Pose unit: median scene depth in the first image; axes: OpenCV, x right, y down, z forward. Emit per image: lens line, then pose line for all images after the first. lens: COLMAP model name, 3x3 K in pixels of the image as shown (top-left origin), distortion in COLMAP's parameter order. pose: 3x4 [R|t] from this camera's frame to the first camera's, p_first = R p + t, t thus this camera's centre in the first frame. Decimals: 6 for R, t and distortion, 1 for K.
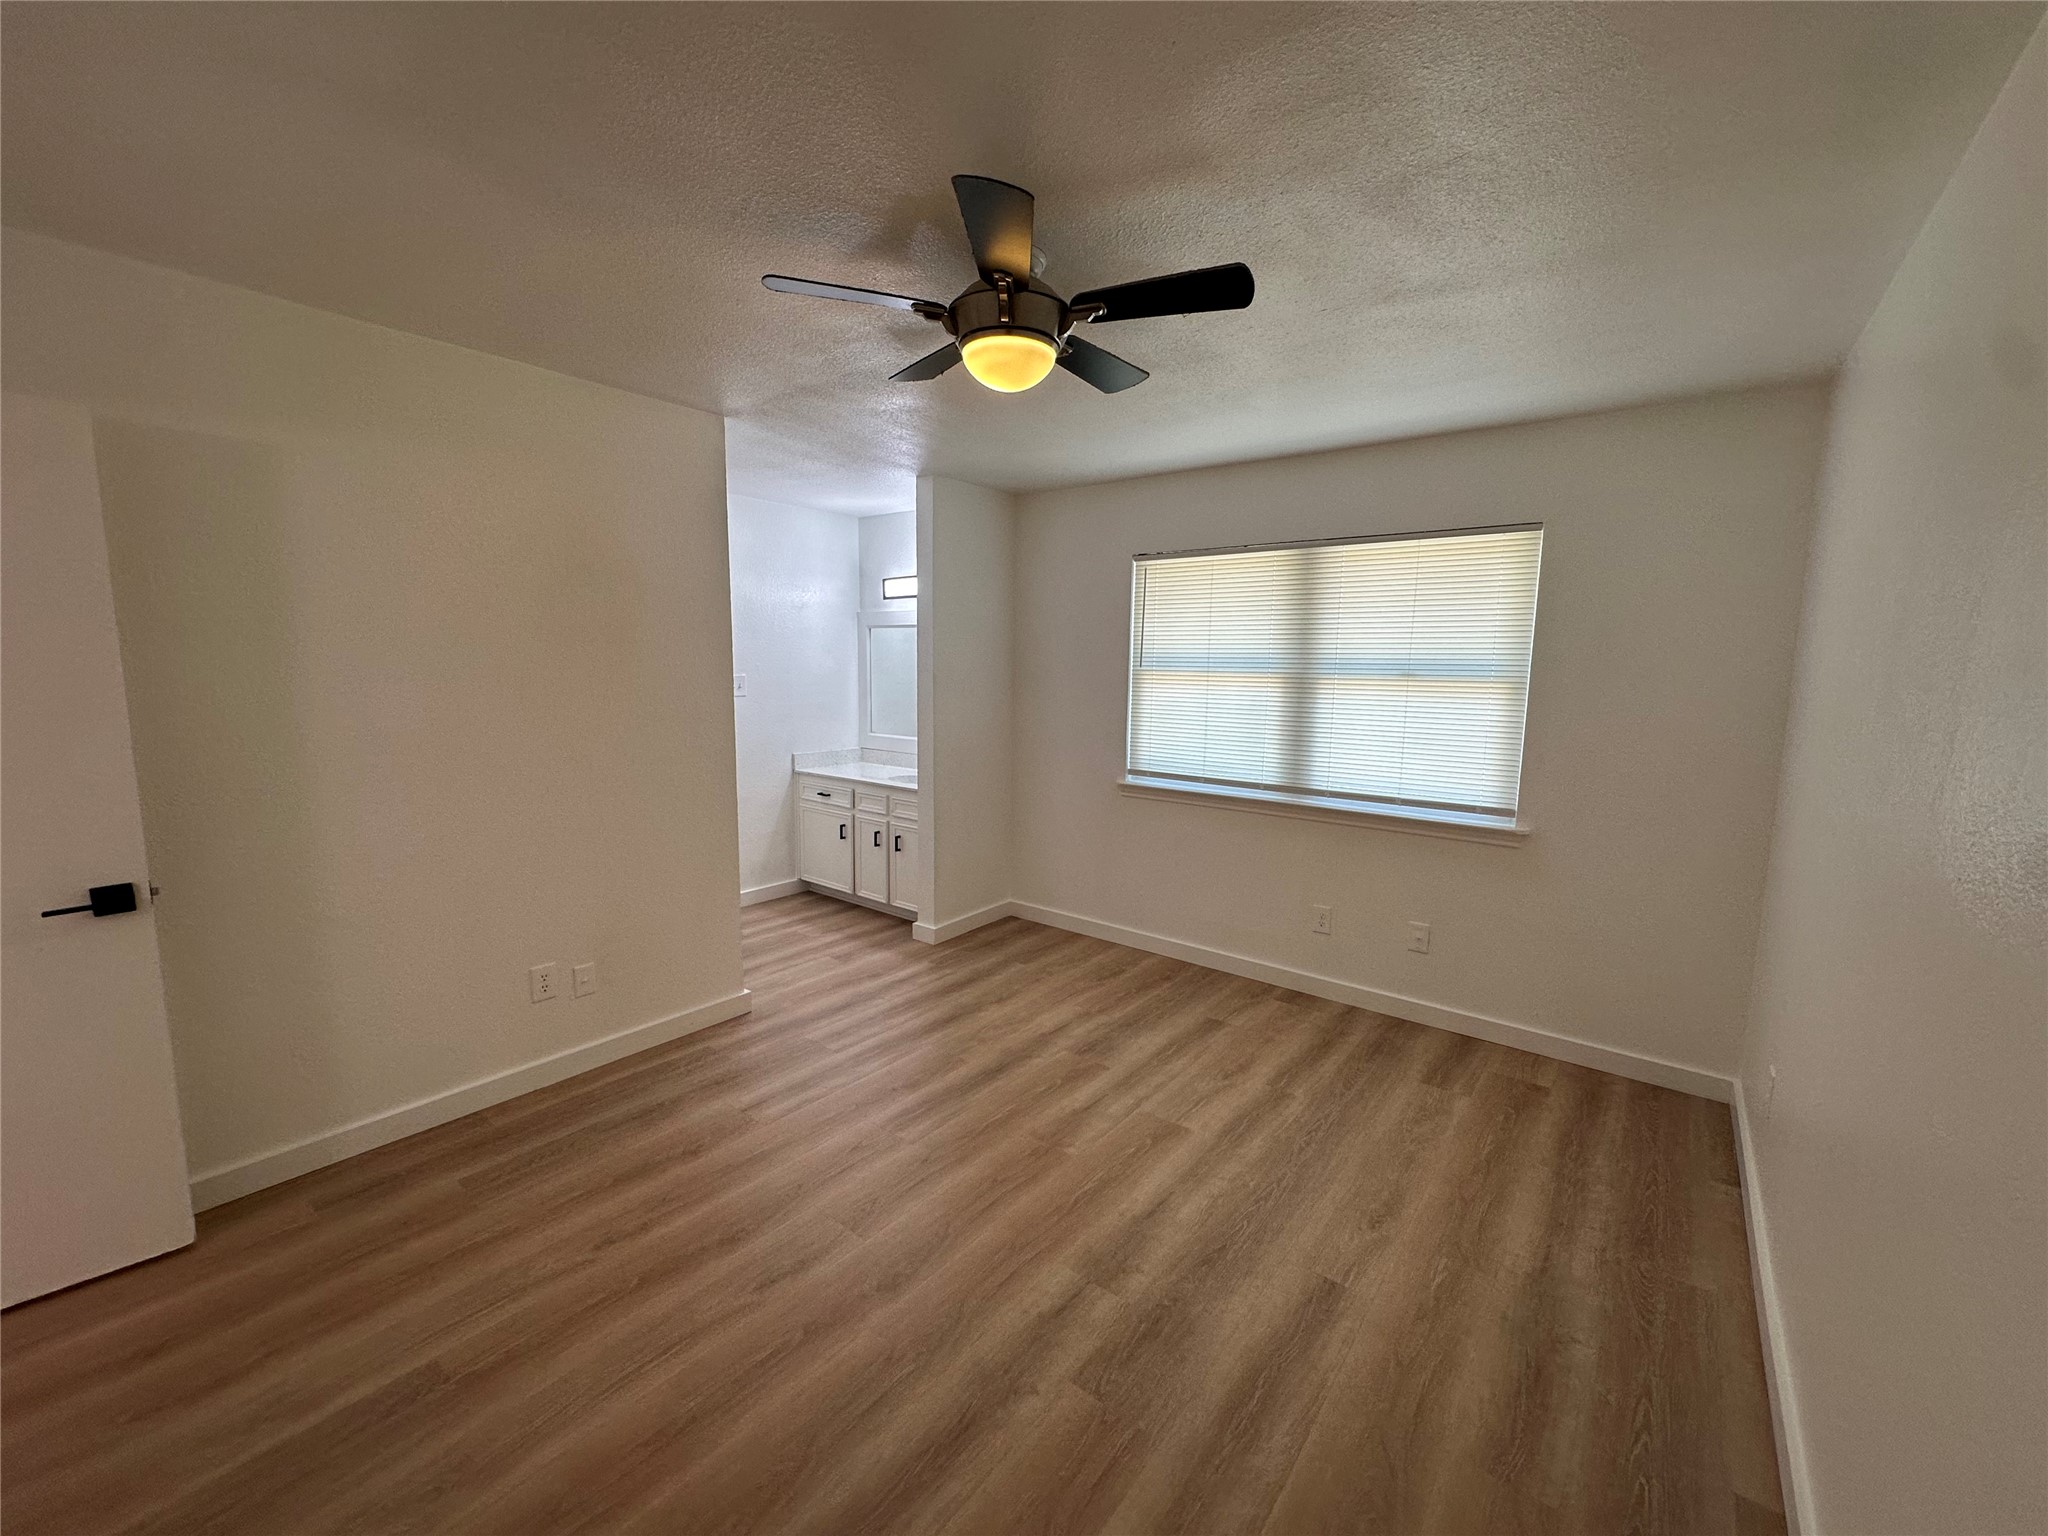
lens RADIAL K [[821.1, 0, 1024.0], [0, 821.1, 768.0], [0, 0, 1]] dist [-0.000321, 0.000334]
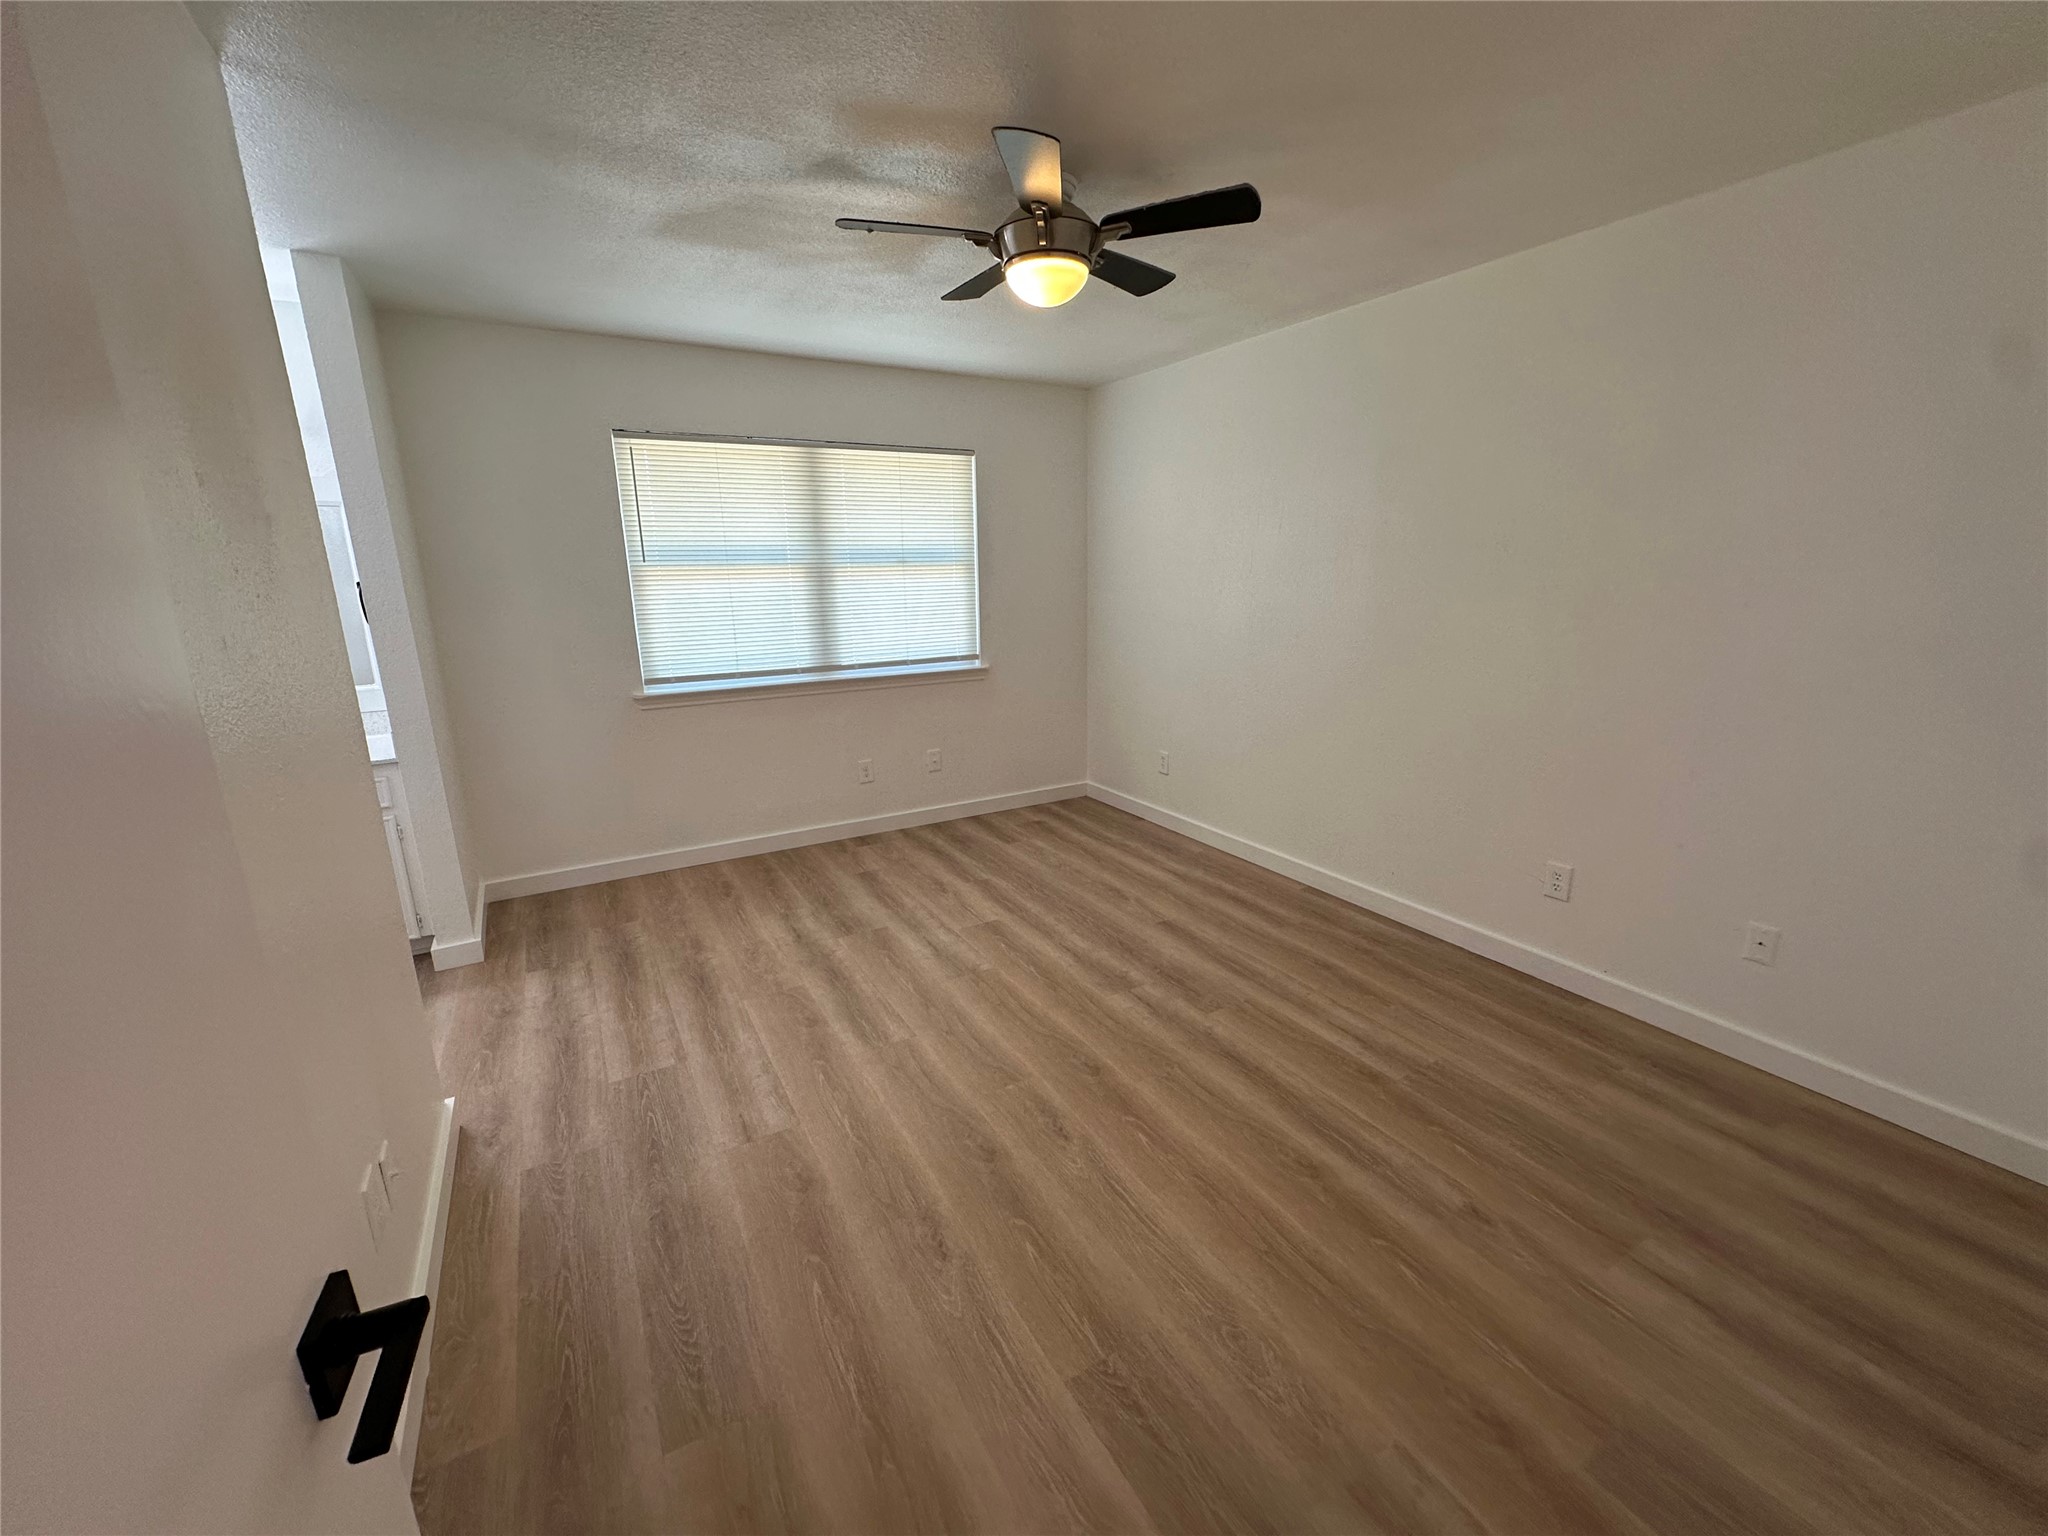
lens RADIAL K [[821.1, 0, 1024.0], [0, 821.1, 768.0], [0, 0, 1]] dist [-0.000321, 0.000334]
pose [[0.368129, -0.247207, 0.896309, -0.722953], [0.138923, 0.967810, 0.209869, -0.046961], [-0.919338, 0.047258, 0.390622, 0.362312]]
